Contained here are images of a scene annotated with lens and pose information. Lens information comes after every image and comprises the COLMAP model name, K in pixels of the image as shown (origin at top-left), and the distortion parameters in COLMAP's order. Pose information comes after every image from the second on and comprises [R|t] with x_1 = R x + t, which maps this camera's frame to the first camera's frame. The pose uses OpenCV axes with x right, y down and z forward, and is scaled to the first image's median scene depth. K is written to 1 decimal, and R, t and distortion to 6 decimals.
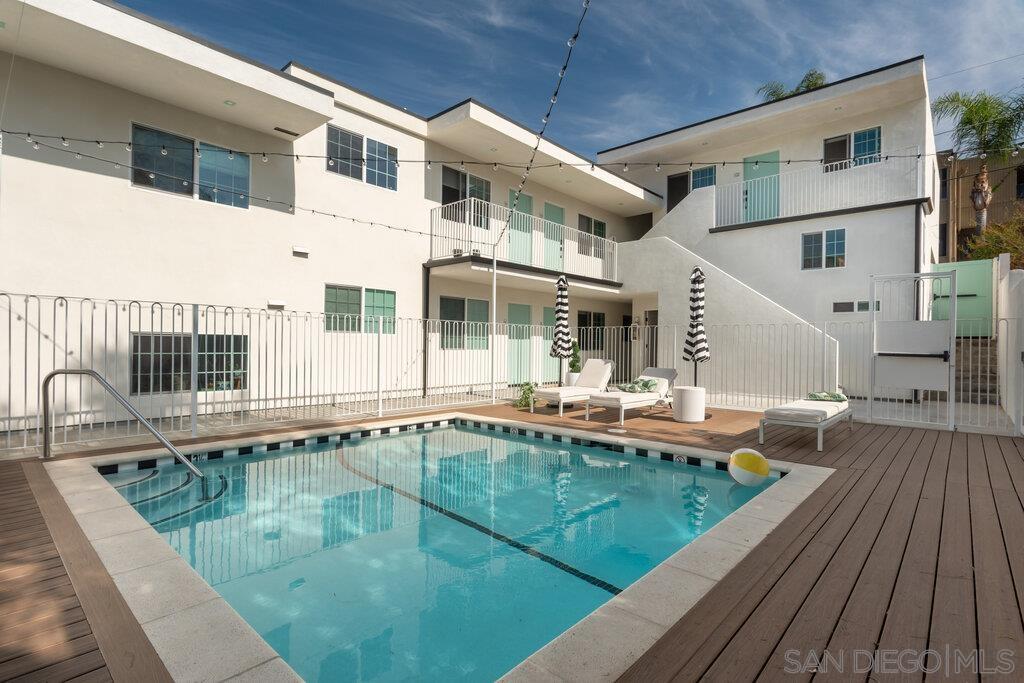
lens RADIAL K [[496.7, 0, 516.8], [0, 496.7, 342.9], [0, 0, 1]] dist [0.001773, -0.000190]
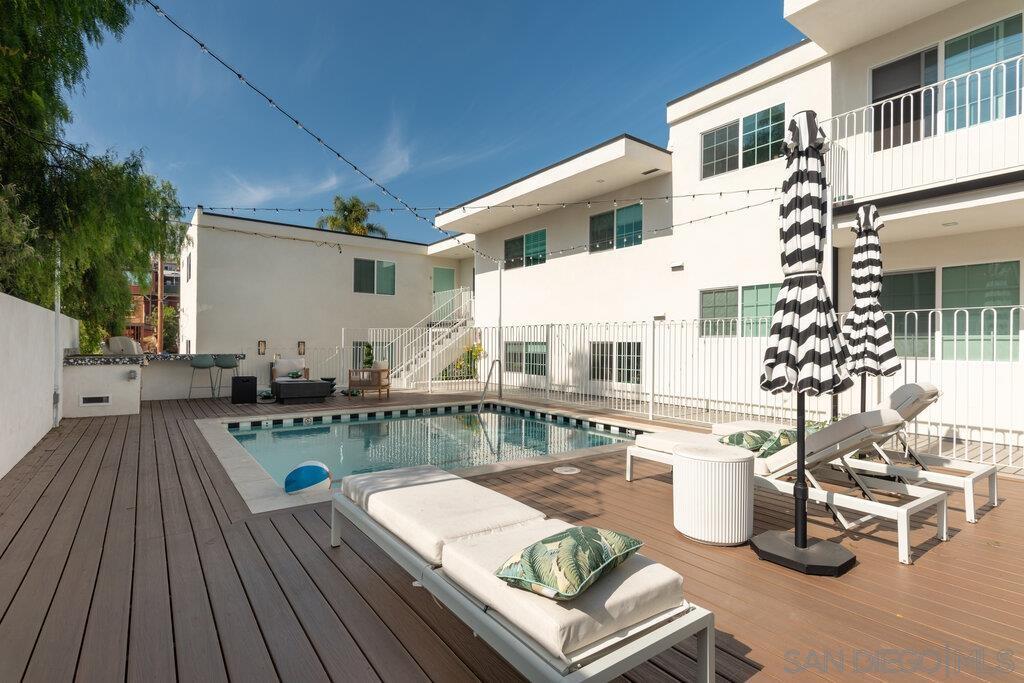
lens RADIAL K [[496.7, 0, 506.5], [0, 496.7, 345.4], [0, 0, 1]] dist [0.001773, -0.000190]
pose [[-0.207634, -0.015105, -0.978090, 0.657725], [-0.006865, 0.999879, -0.013984, 0.011029], [0.978182, 0.003811, -0.207712, 0.775061]]
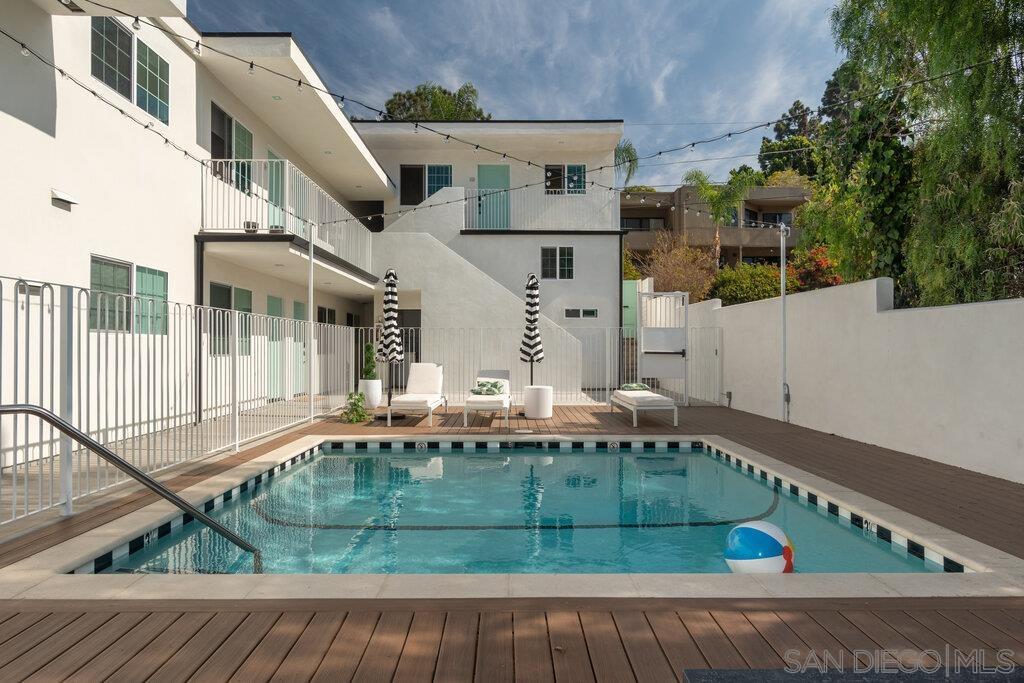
lens RADIAL K [[582.7, 0, 519.5], [0, 582.7, 344.6], [0, 0, 1]] dist [0.004433, -0.000180]
pose [[0.734829, -0.006645, 0.678220, -0.460843], [0.004818, 0.999978, 0.004578, -0.005727], [-0.678235, -0.000096, 0.734845, 0.083210]]
